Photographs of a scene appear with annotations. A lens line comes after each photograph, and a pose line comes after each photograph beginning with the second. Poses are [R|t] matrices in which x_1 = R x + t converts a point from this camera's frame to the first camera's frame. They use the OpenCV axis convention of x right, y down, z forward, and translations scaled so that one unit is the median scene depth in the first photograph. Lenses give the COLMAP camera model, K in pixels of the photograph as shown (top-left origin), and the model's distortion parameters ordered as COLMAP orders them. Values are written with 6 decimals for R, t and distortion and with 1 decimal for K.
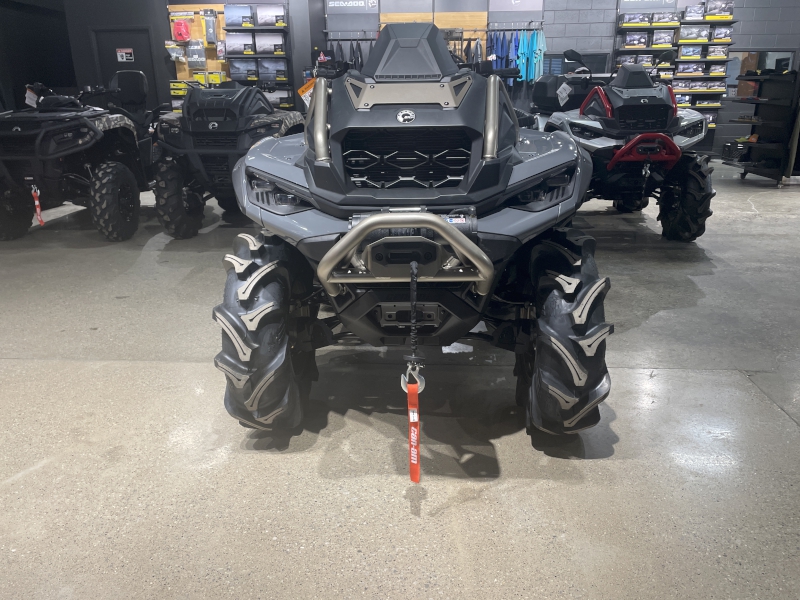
lens RADIAL K [[604.1, 0, 399.9], [0, 604.1, 301.9], [0, 0, 1]] dist [0.060720, -0.067168]
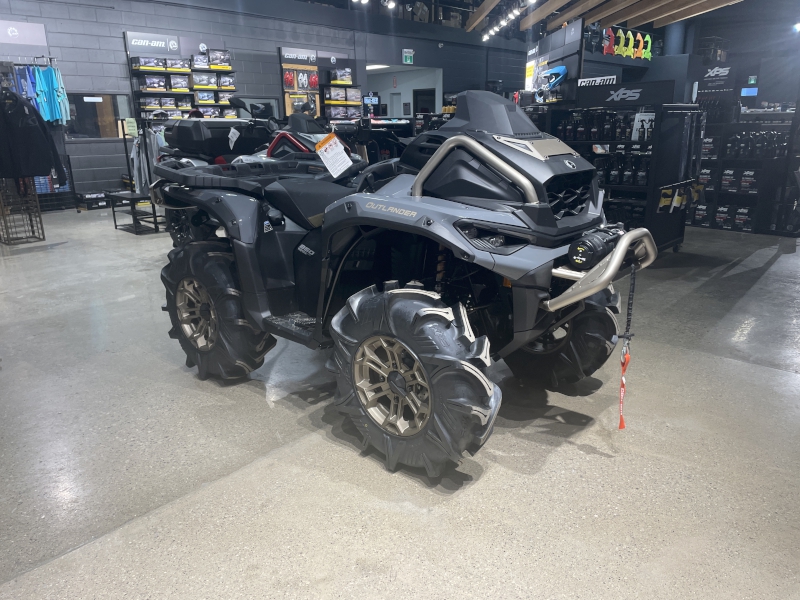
lens RADIAL K [[604.1, 0, 405.4], [0, 604.1, 308.2], [0, 0, 1]] dist [0.060720, -0.067168]
pose [[0.623411, -0.228522, 0.747754, -0.229438], [0.262603, 0.961980, 0.075057, -0.035288], [-0.736477, 0.149571, 0.659719, 0.079214]]
